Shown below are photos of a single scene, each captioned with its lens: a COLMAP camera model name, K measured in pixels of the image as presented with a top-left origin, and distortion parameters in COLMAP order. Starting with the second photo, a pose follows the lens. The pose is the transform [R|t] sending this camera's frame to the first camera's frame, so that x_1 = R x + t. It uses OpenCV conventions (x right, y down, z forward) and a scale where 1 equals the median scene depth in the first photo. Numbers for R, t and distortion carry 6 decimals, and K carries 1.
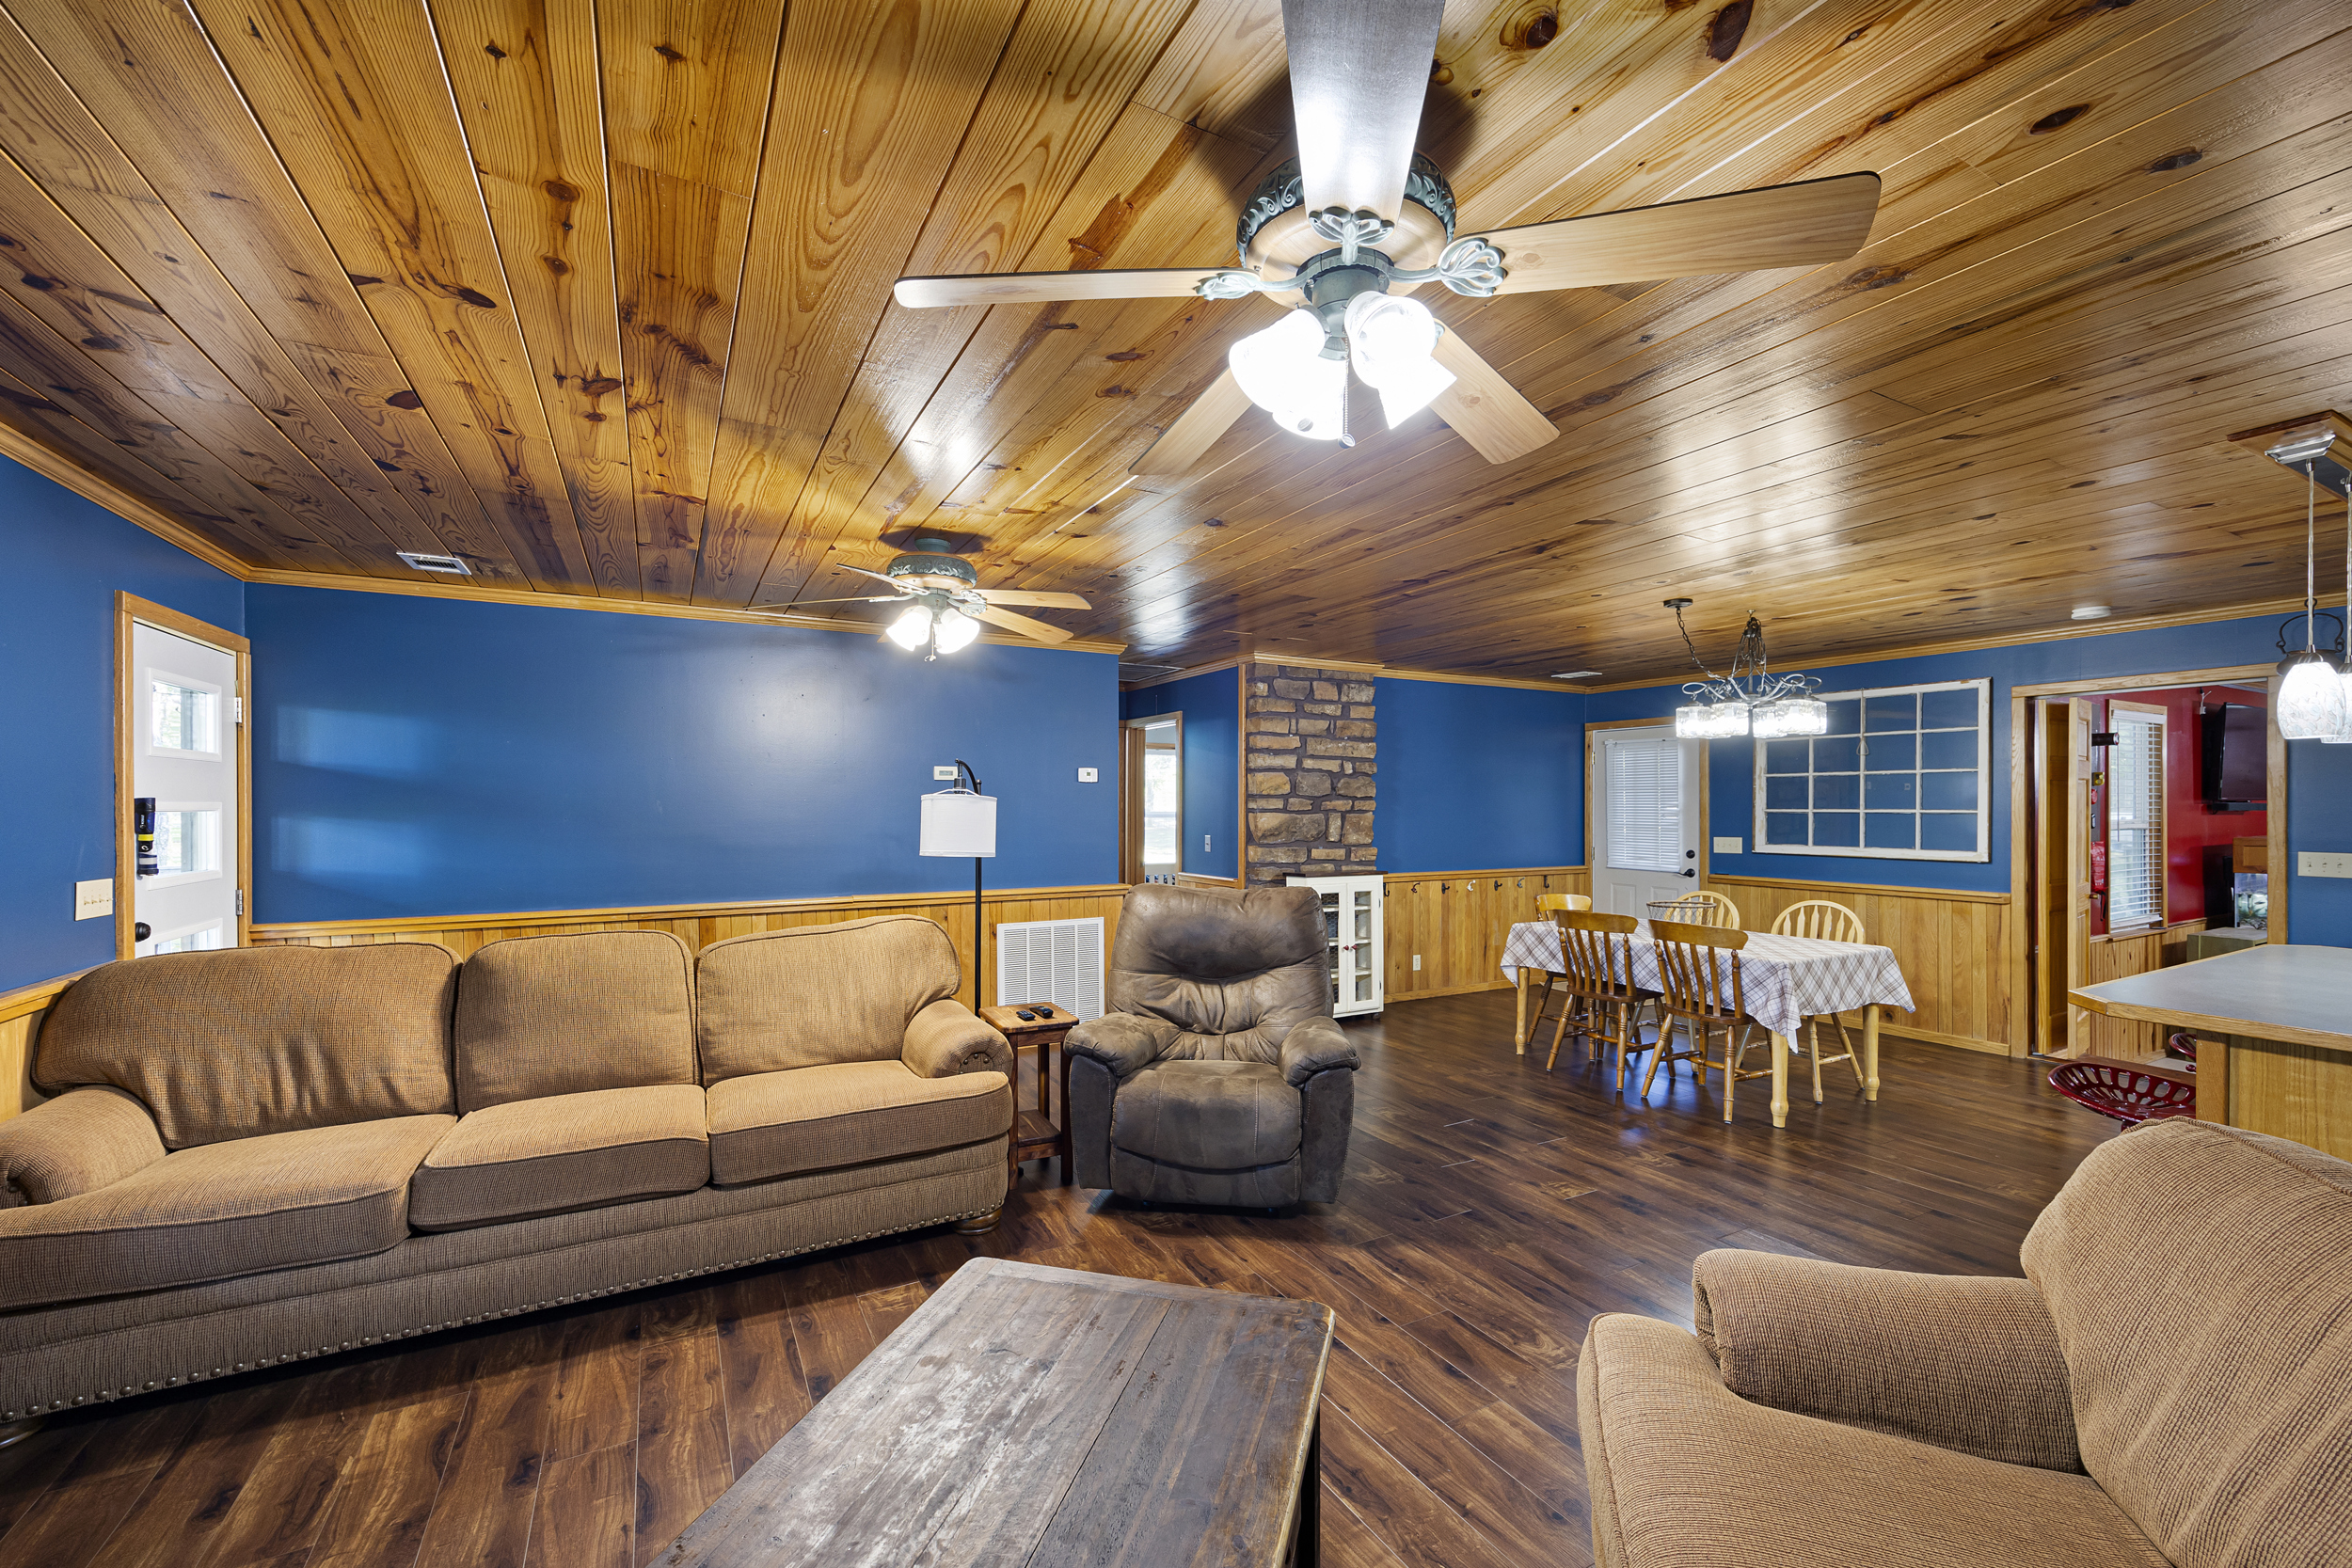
lens RADIAL K [[948.9, 0, 1179.6], [0, 948.9, 811.7], [0, 0, 1]] dist [-0.003250, -0.000243]
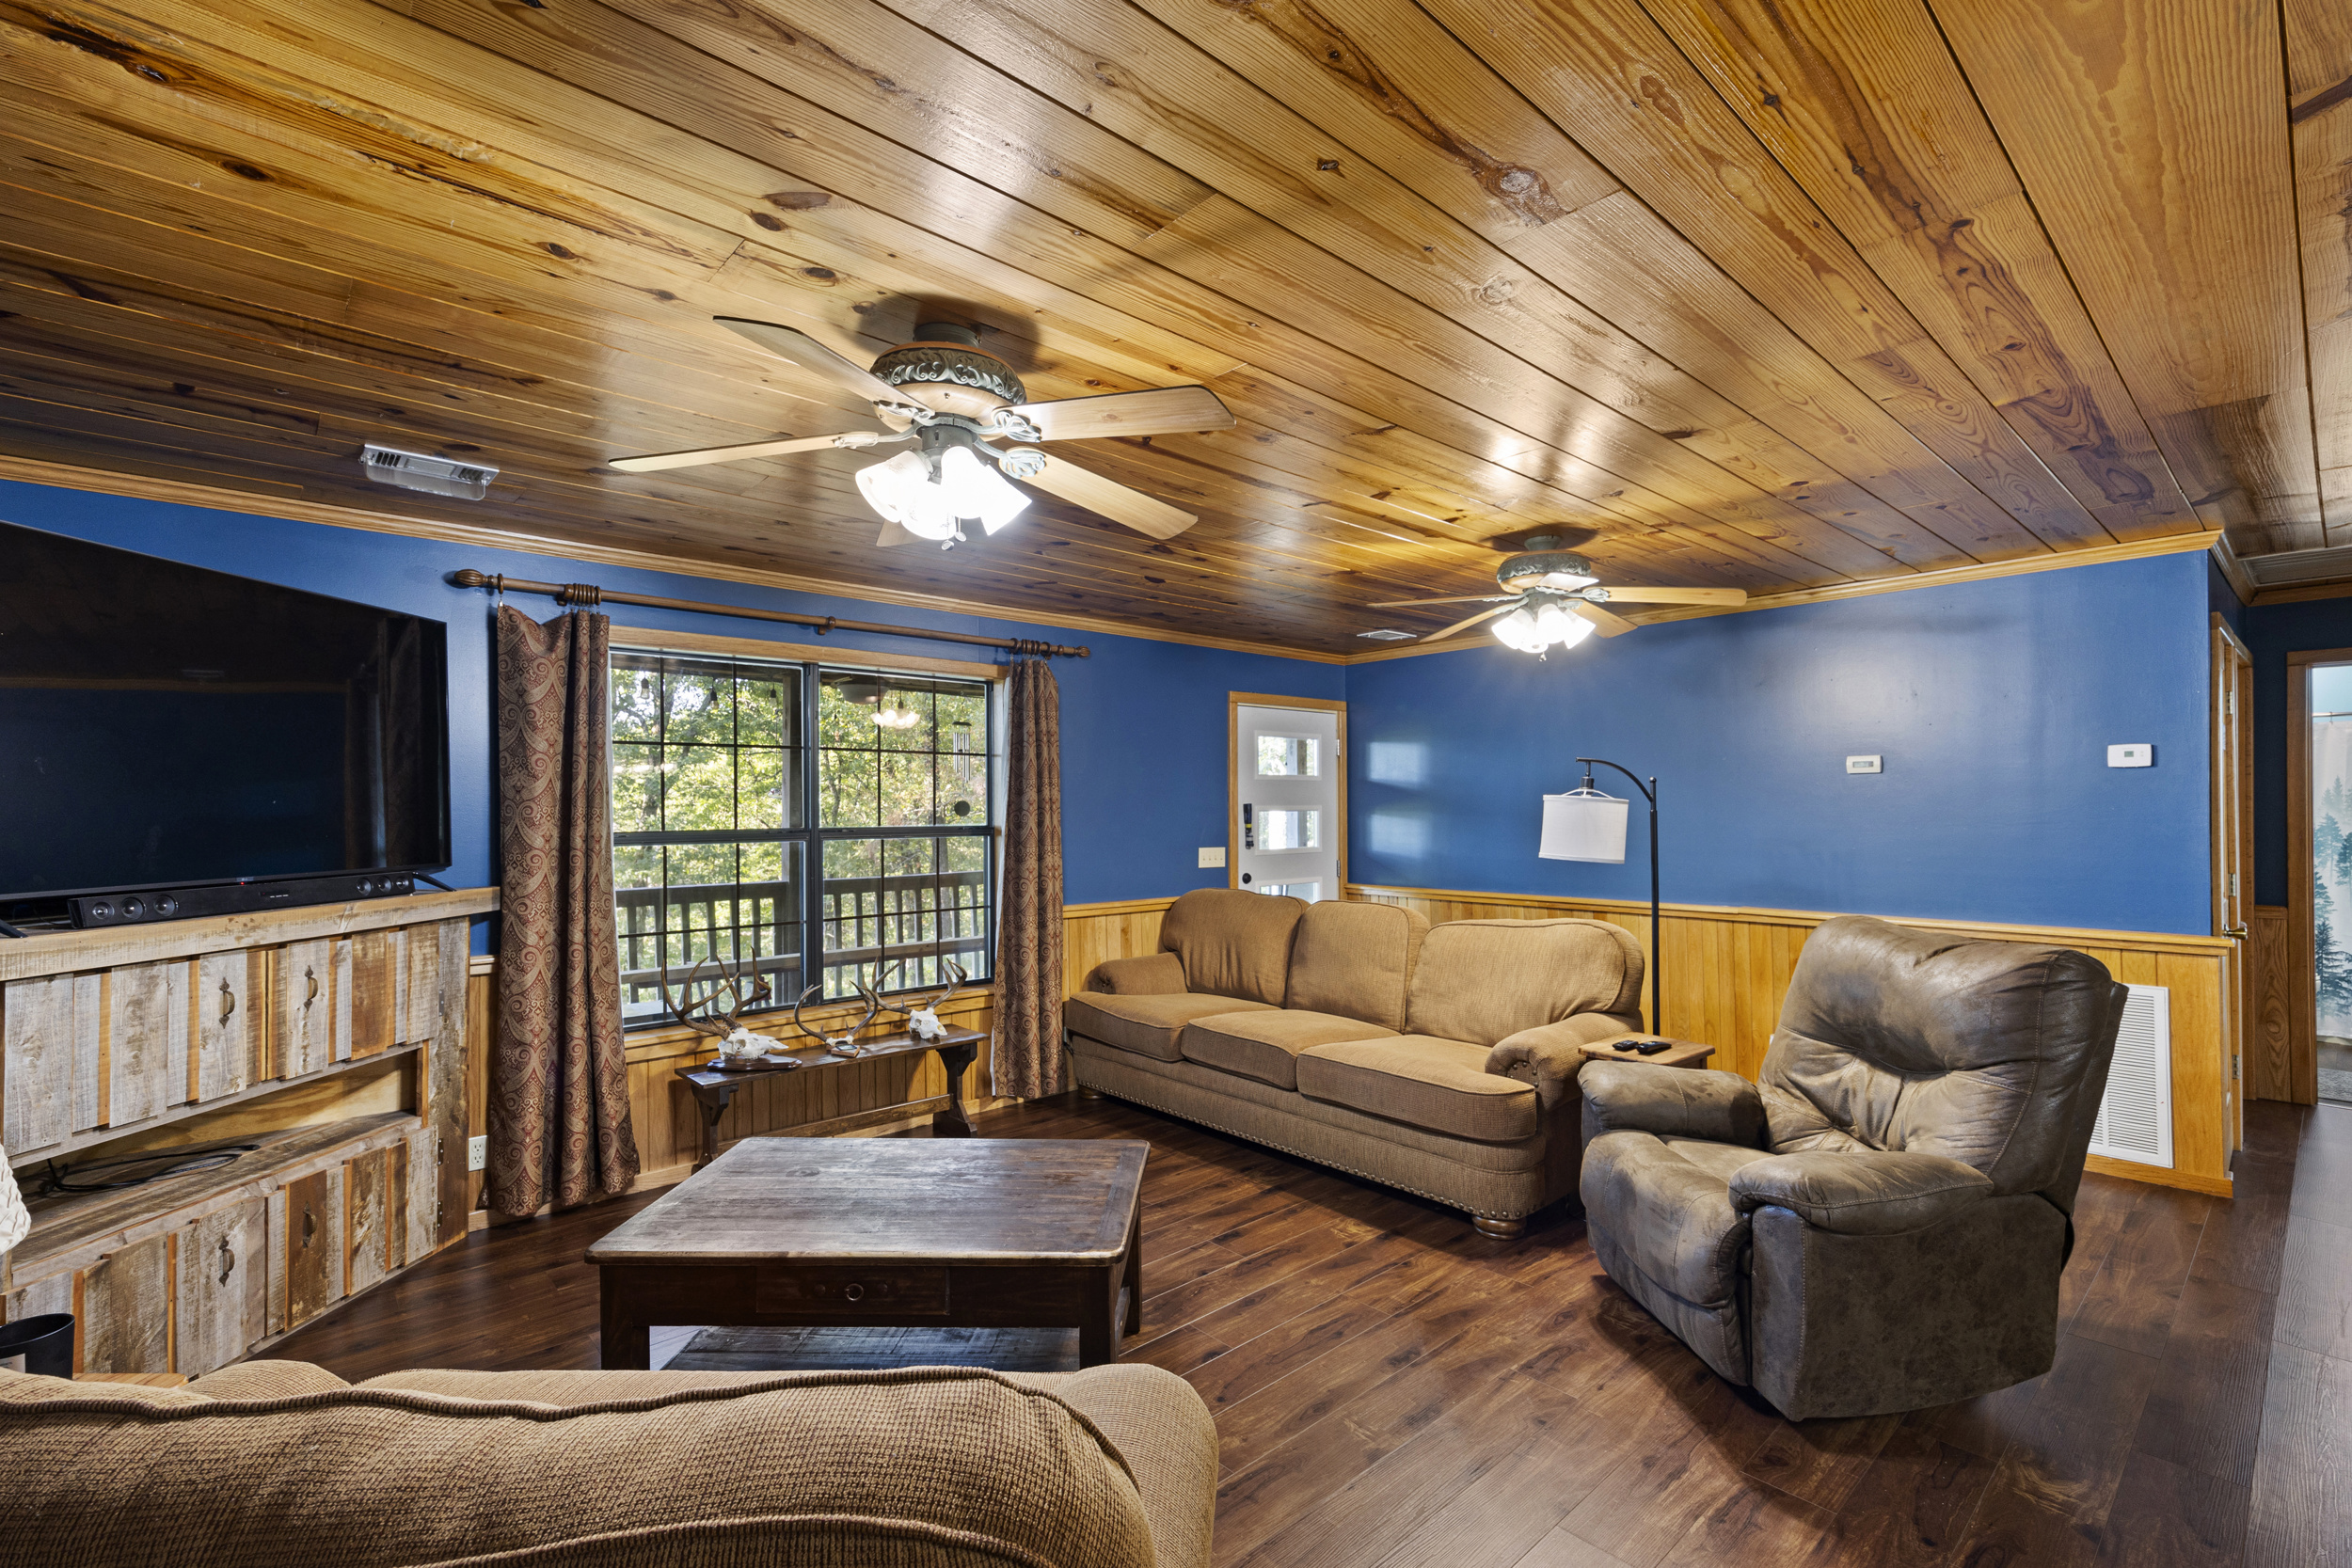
lens RADIAL K [[1031.6, 0, 1192.3], [0, 1031.6, 801.2], [0, 0, 1]] dist [0.019772, -0.001413]
pose [[0.237011, -0.007663, -0.971477, 0.438084], [-0.001307, 0.999965, -0.008206, -0.002058], [0.971506, 0.003215, 0.236993, 0.246665]]
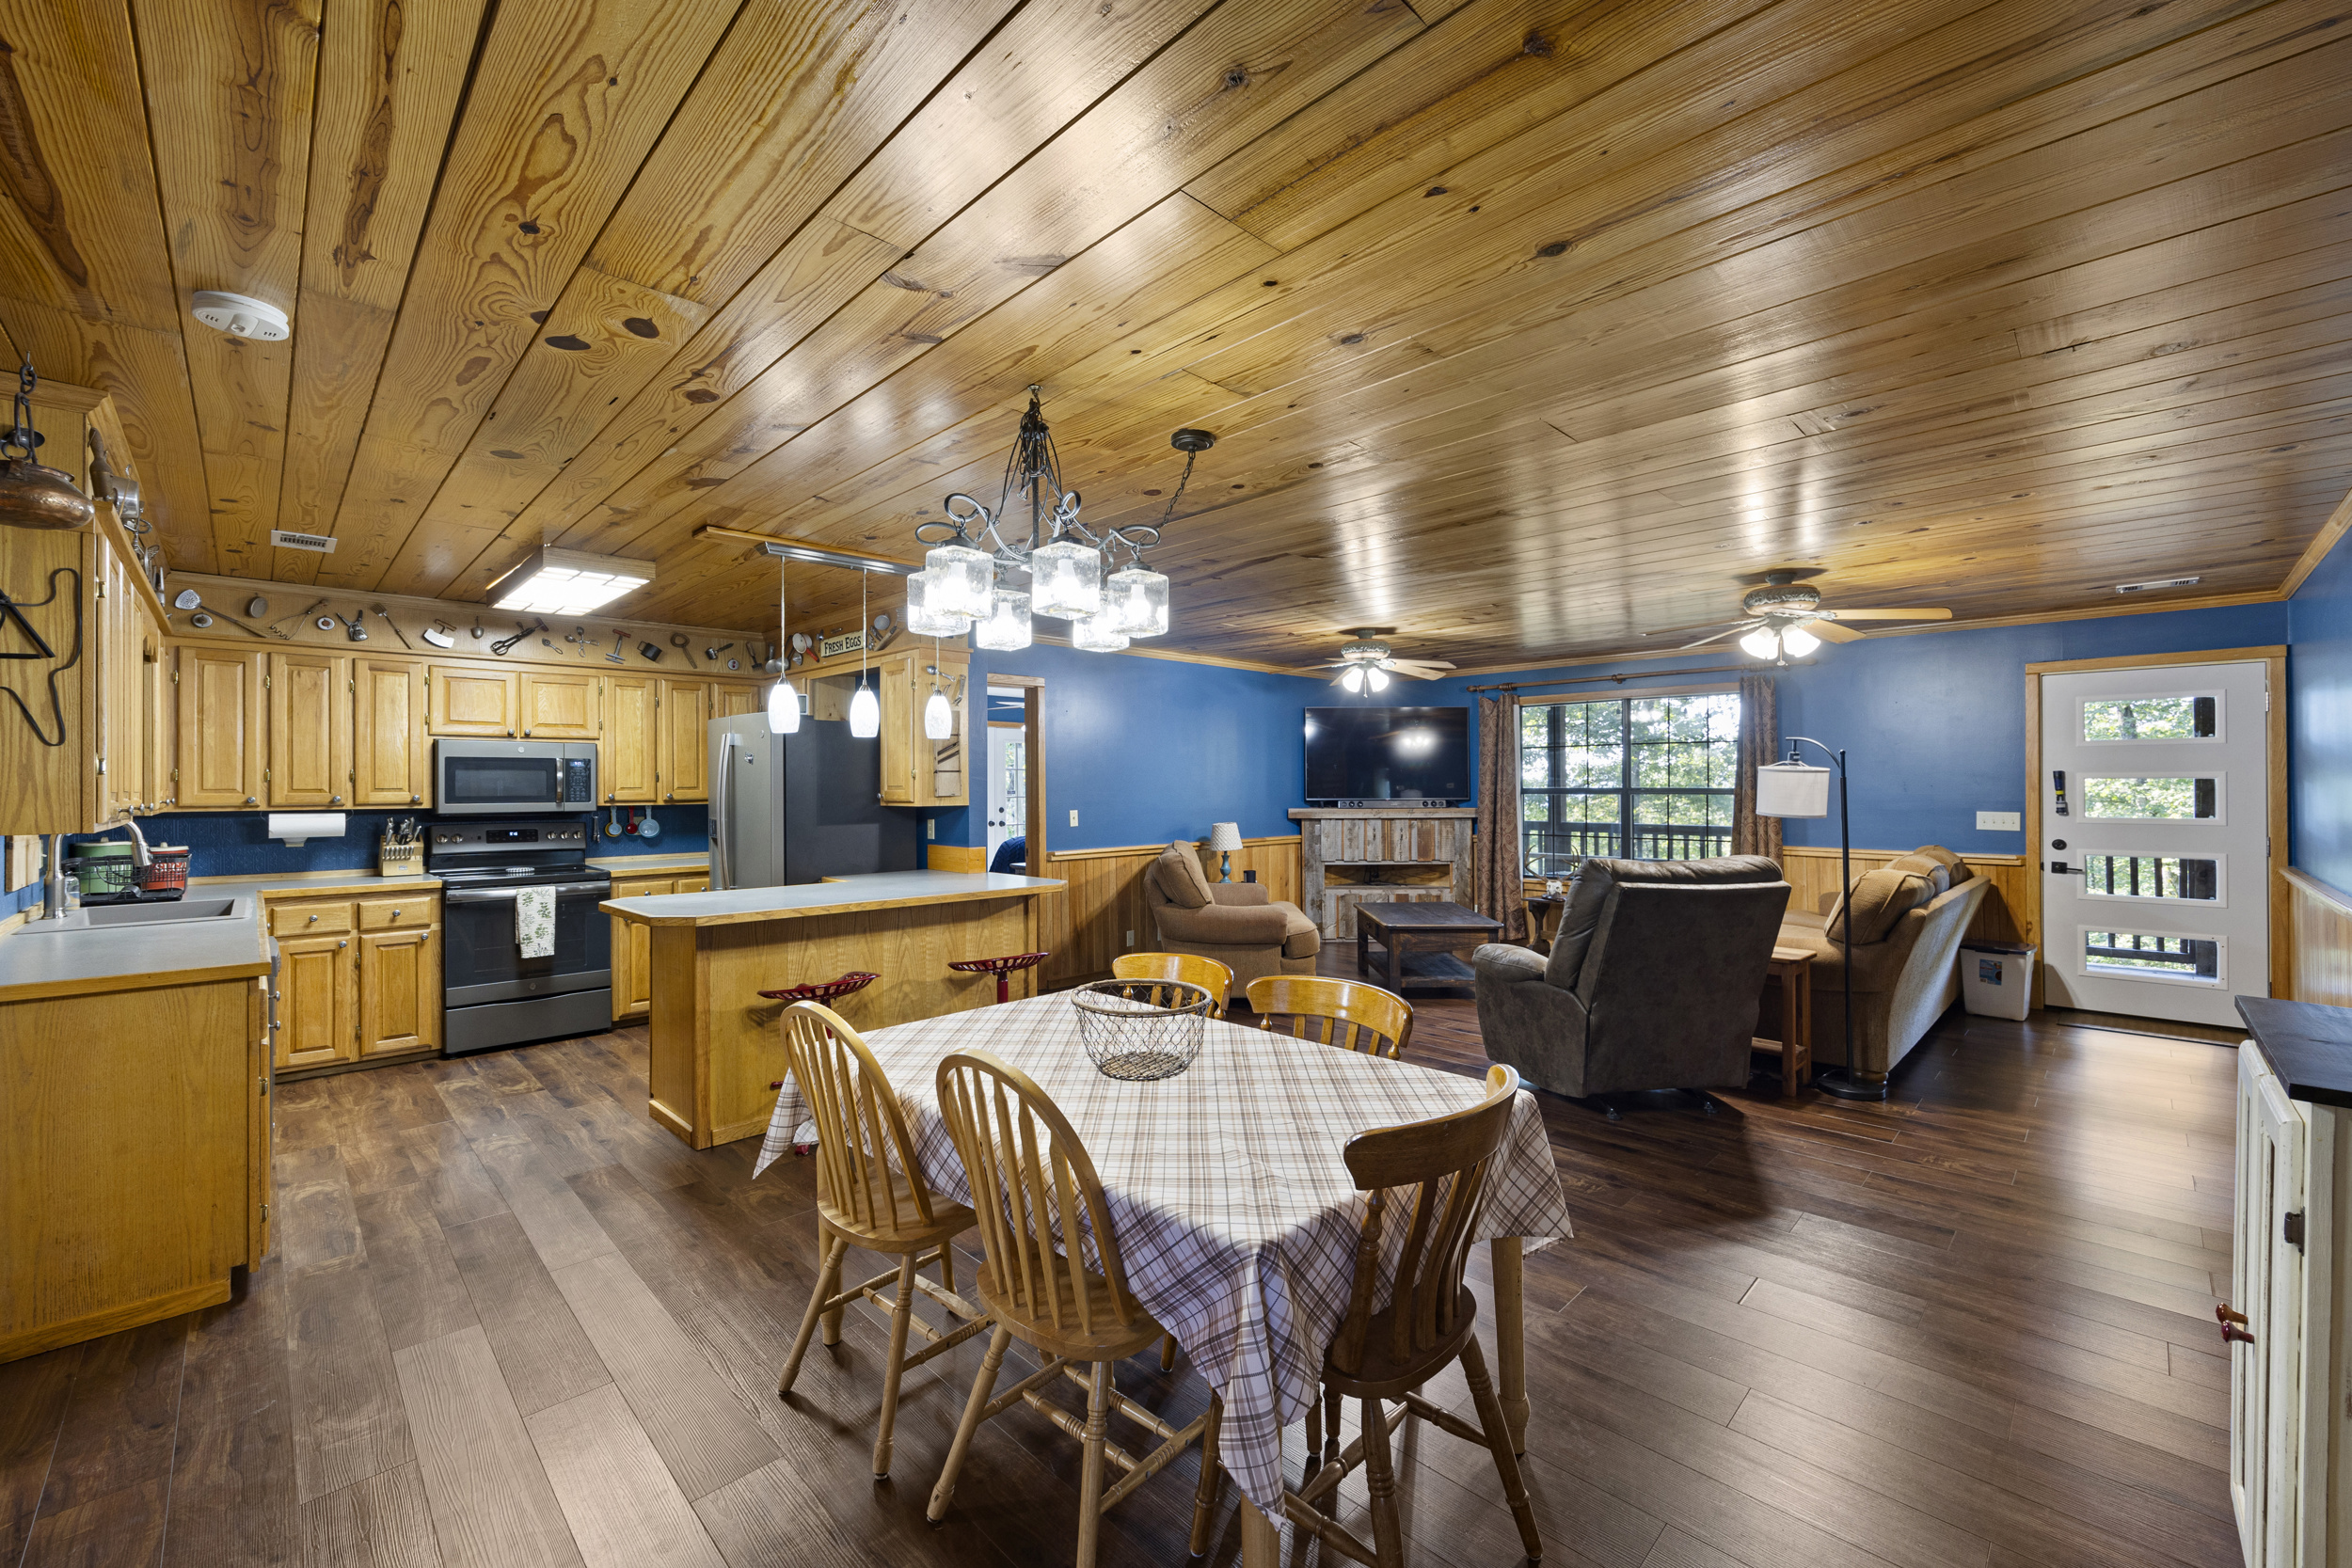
lens RADIAL K [[948.9, 0, 1185.8], [0, 948.9, 779.1], [0, 0, 1]] dist [-0.003250, -0.000243]
pose [[-0.960088, 0.001722, -0.279692, 0.568657], [0.001340, 0.999998, 0.001557, -0.002402], [0.279694, 0.001120, -0.960088, 1.276464]]
